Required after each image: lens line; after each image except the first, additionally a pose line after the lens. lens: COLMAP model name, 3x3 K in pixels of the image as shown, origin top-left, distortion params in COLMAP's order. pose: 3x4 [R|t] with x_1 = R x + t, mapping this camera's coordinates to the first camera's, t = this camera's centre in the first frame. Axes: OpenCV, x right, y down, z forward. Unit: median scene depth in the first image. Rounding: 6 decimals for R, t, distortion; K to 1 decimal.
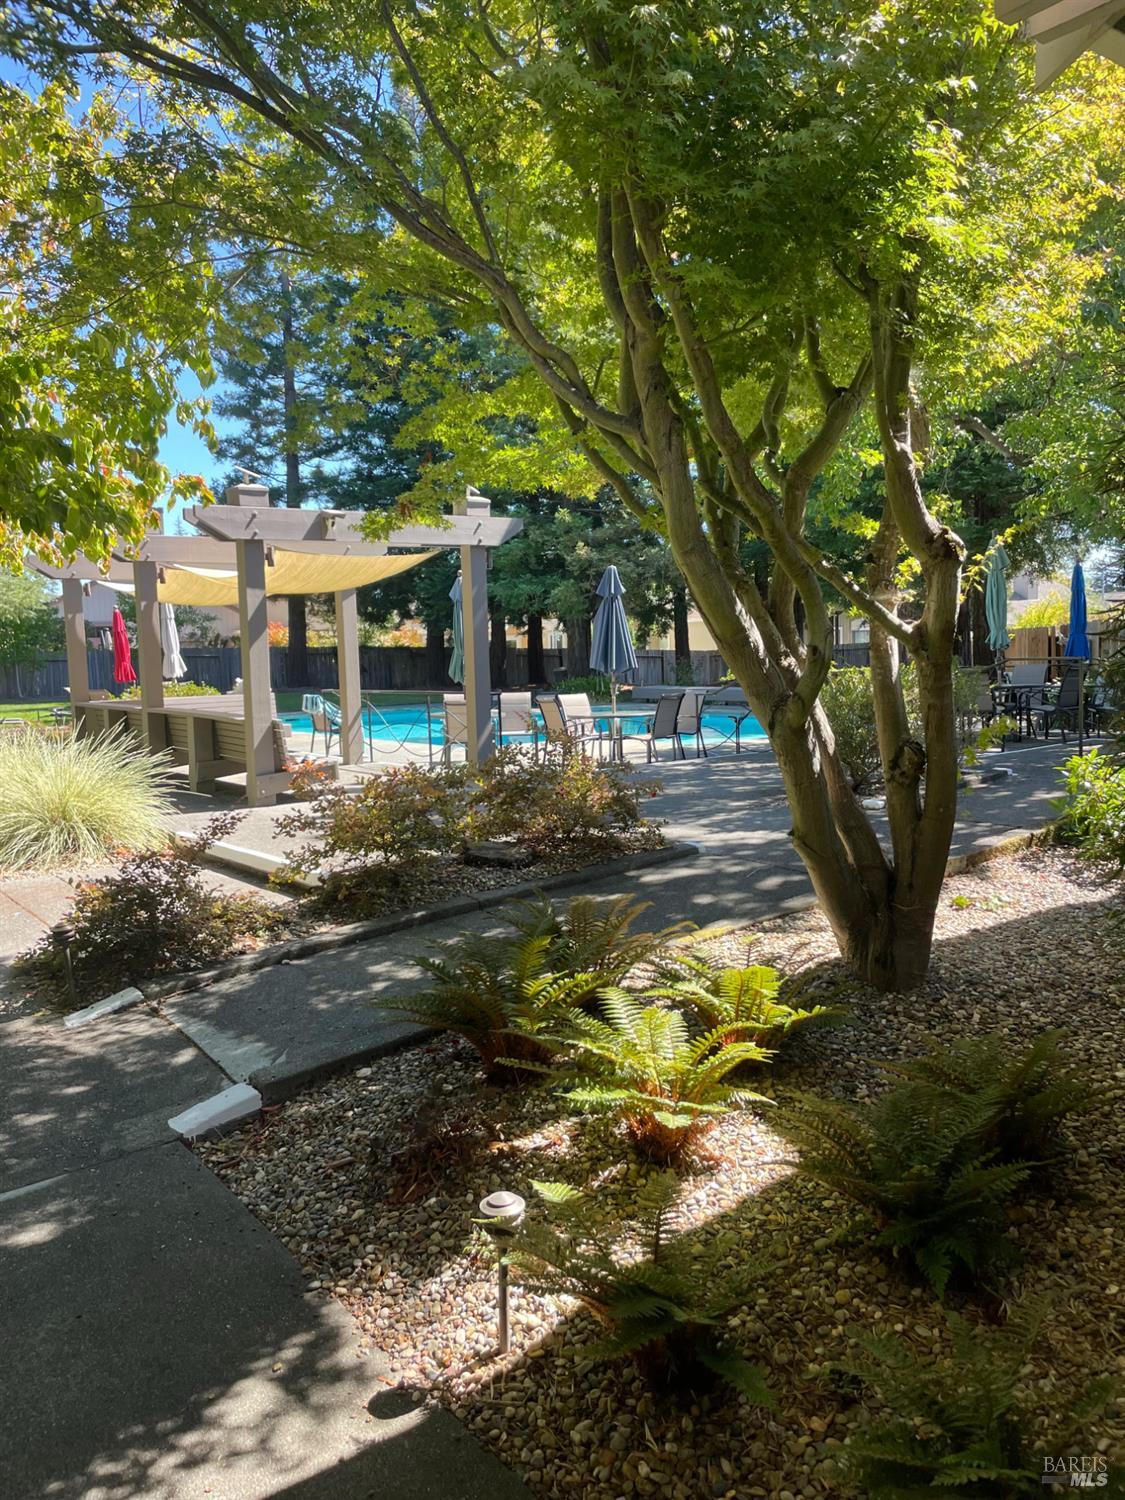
lens RADIAL K [[1129.5, 0, 559.1], [0, 1129.5, 752.0], [0, 0, 1]] dist [0.022570, -0.038455]
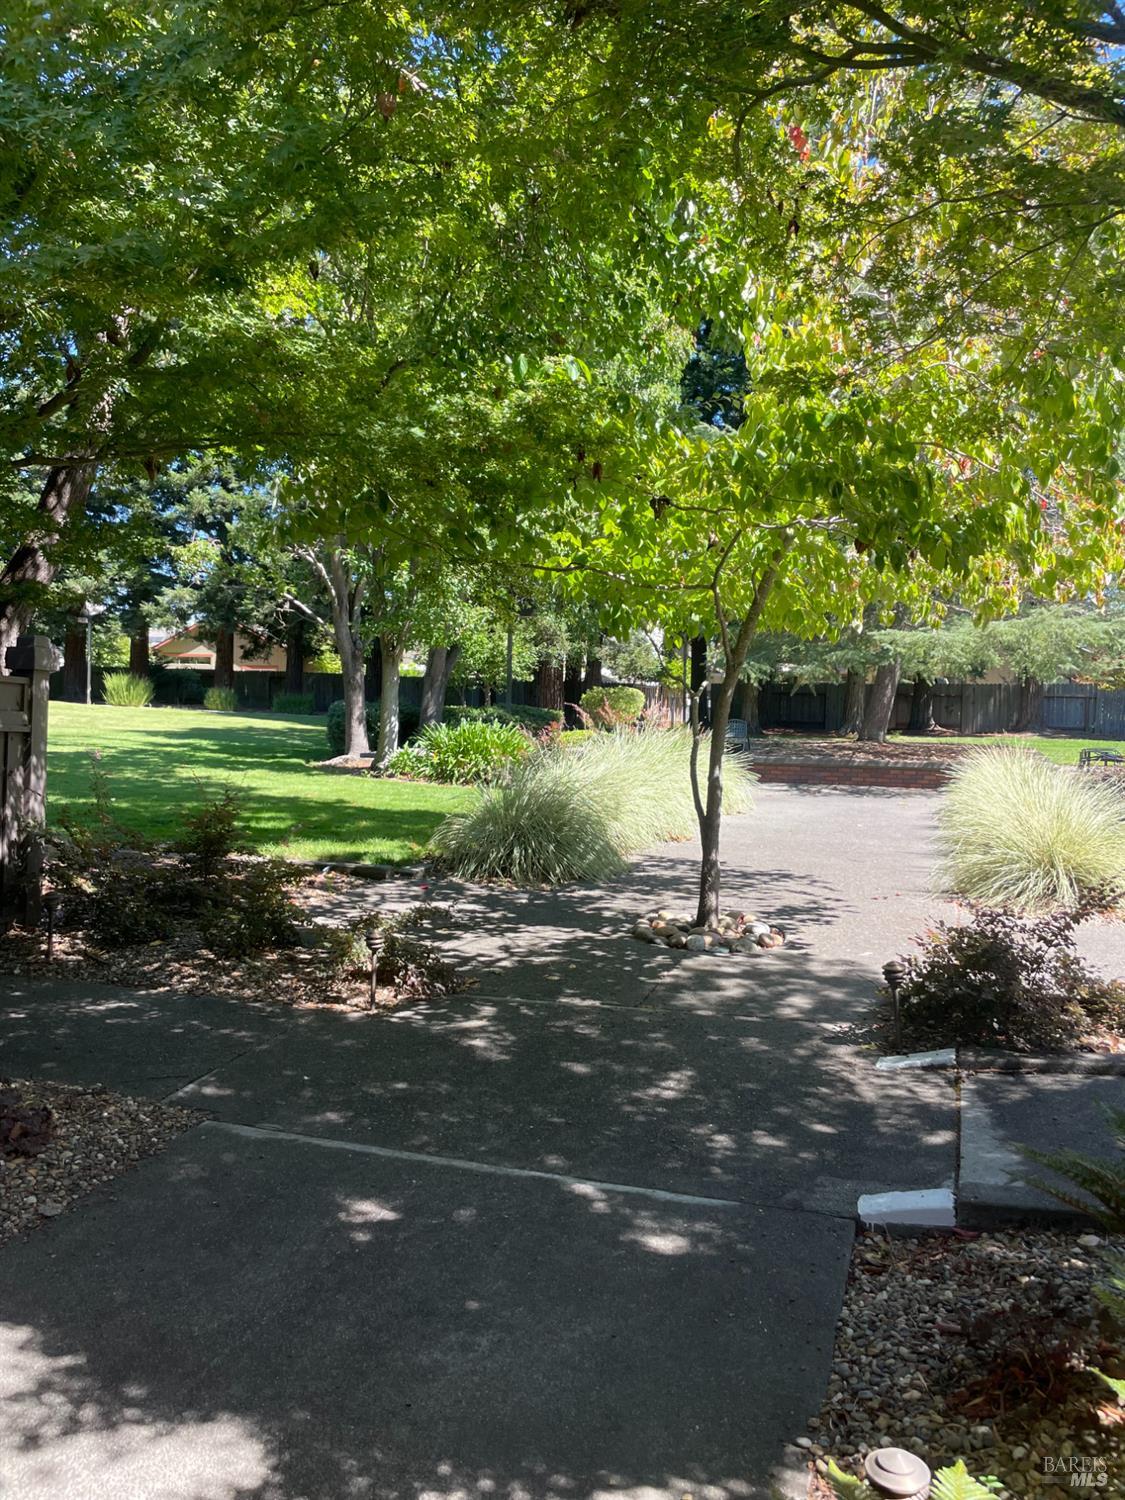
lens RADIAL K [[1129.5, 0, 560.8], [0, 1129.5, 747.7], [0, 0, 1]] dist [0.022570, -0.038455]
pose [[0.576315, 0.091647, -0.812073, 0.195803], [-0.119866, 0.992425, 0.026934, -0.028873], [0.808390, 0.081817, 0.582934, 0.192236]]
